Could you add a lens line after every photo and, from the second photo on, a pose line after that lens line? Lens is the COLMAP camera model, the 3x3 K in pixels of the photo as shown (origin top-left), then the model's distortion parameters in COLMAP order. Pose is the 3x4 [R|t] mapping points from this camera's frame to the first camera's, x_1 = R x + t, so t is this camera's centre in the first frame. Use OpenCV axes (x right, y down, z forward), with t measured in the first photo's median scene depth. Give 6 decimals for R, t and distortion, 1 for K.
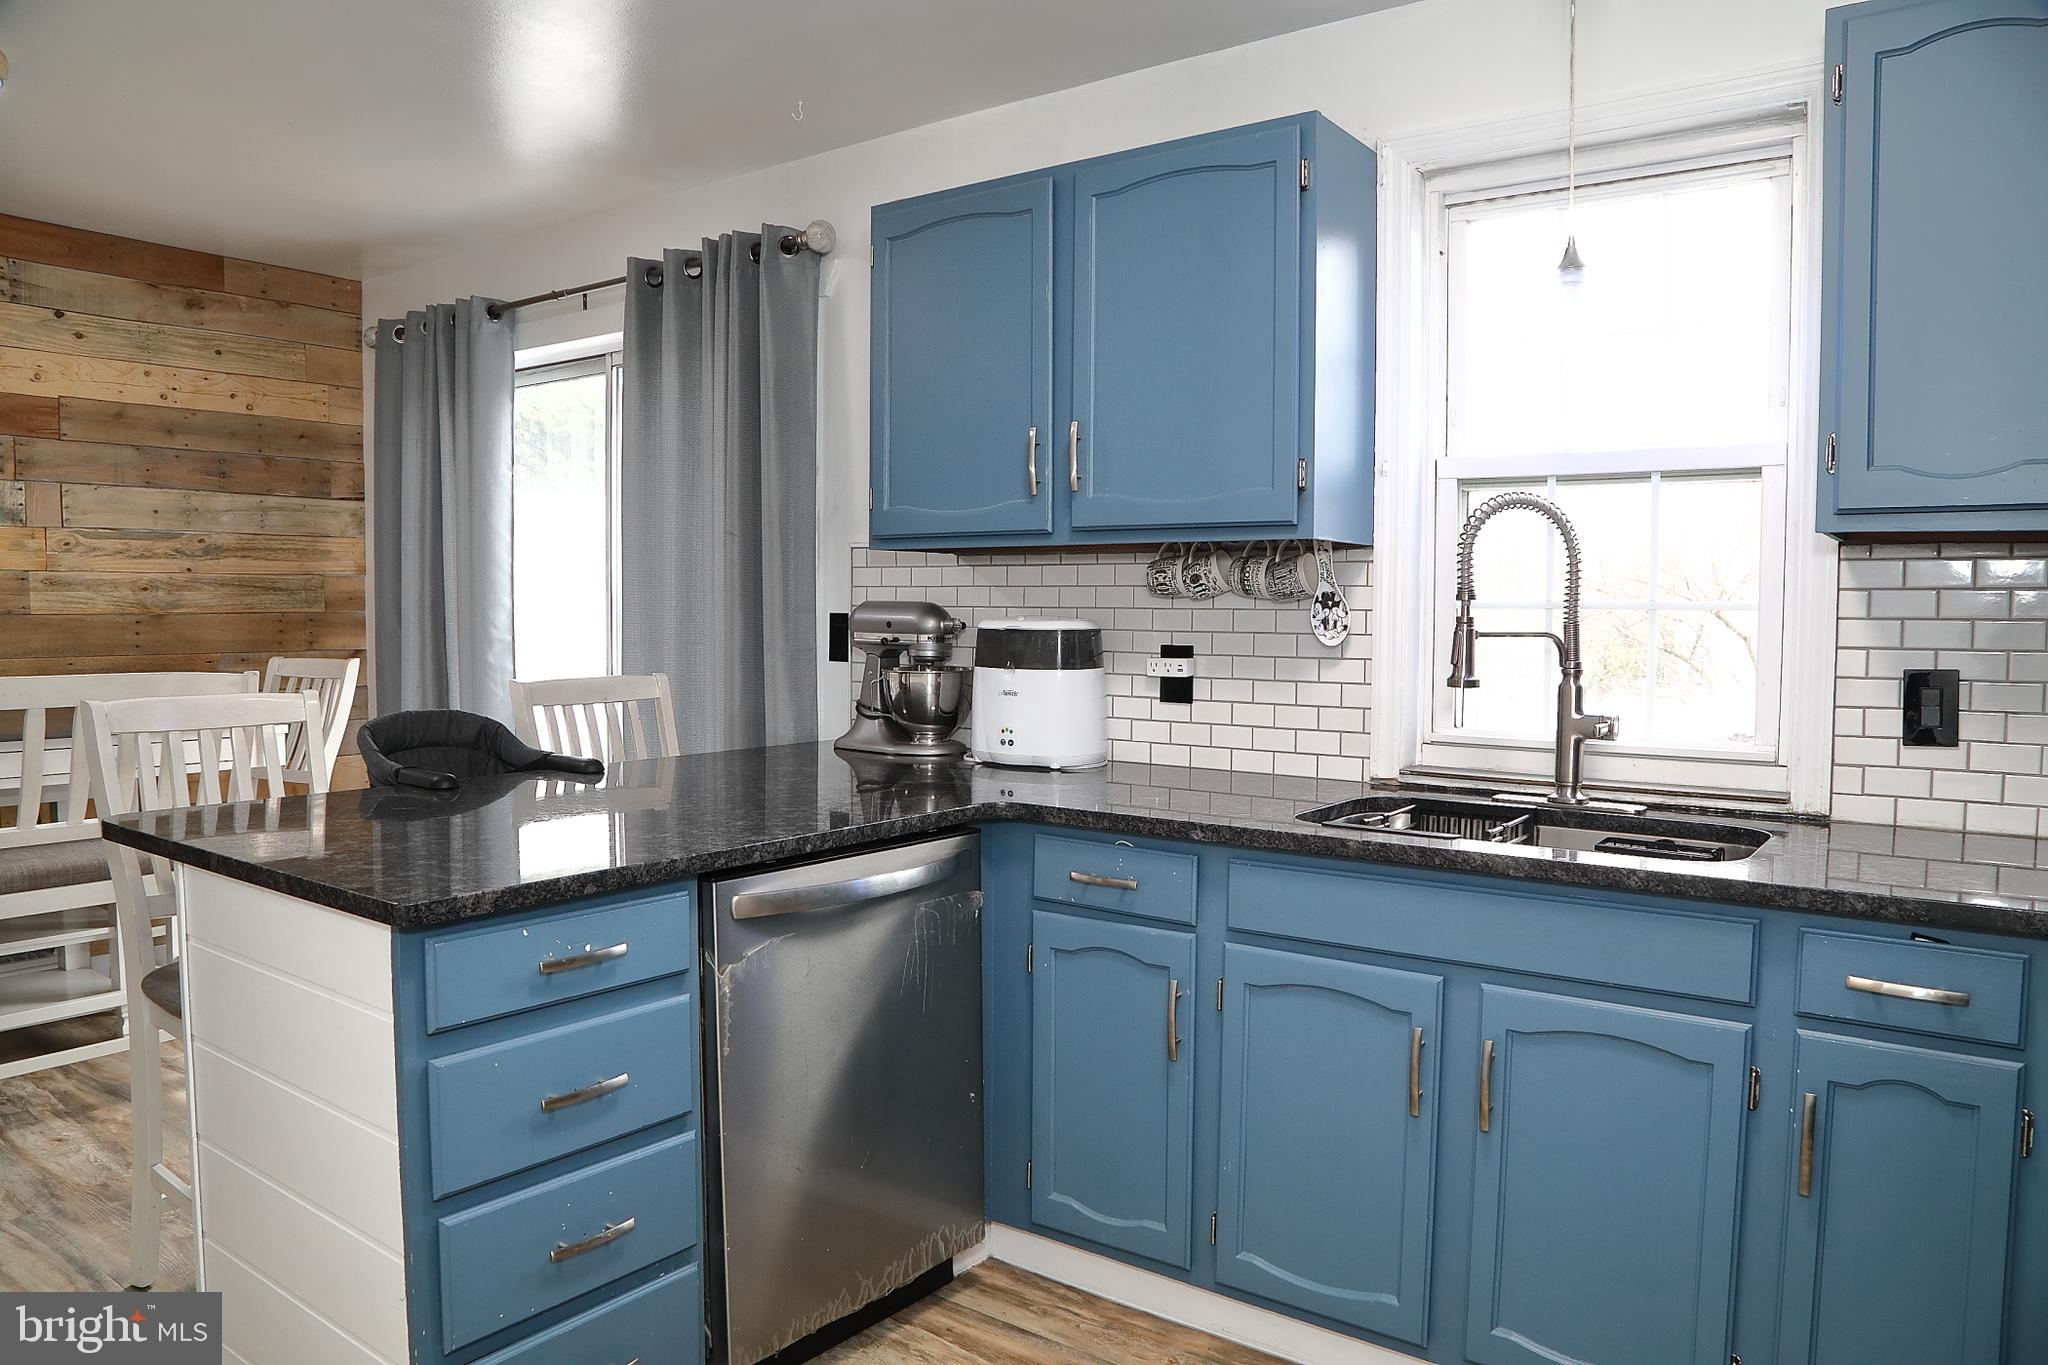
lens RADIAL K [[1402.5, 0, 1024.0], [0, 1402.5, 682.5], [0, 0, 1]] dist [-0.123733, 0.066925]
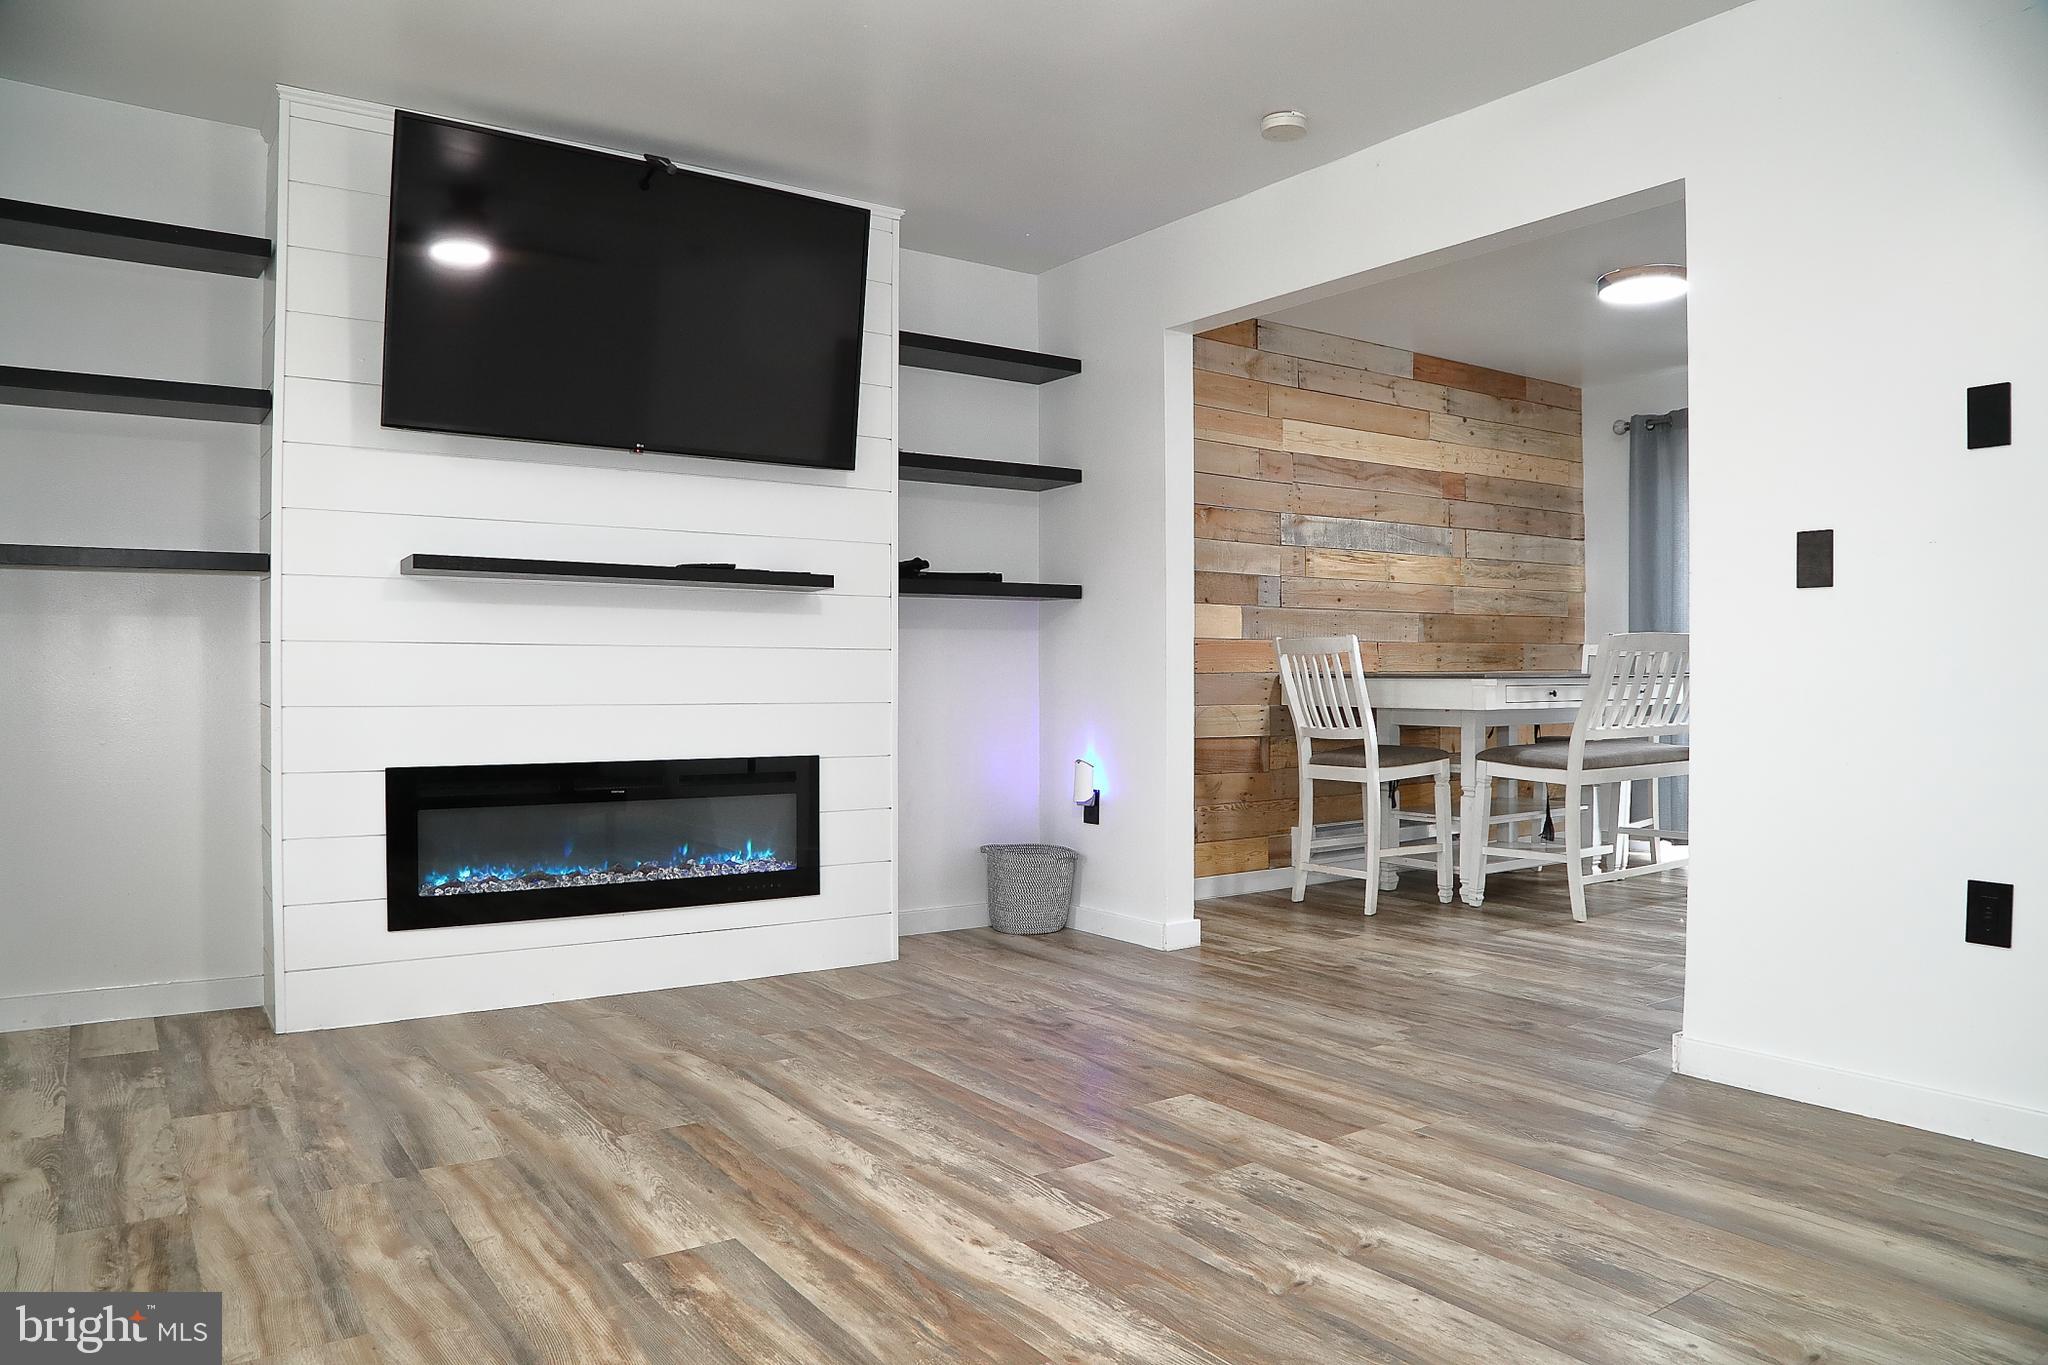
lens RADIAL K [[1402.5, 0, 1024.0], [0, 1402.5, 682.5], [0, 0, 1]] dist [-0.123733, 0.066925]
pose [[0.949917, -0.011413, -0.312294, -0.915098], [-0.003290, 0.998912, -0.046514, 0.131391], [0.312485, 0.045212, 0.948846, -0.846064]]
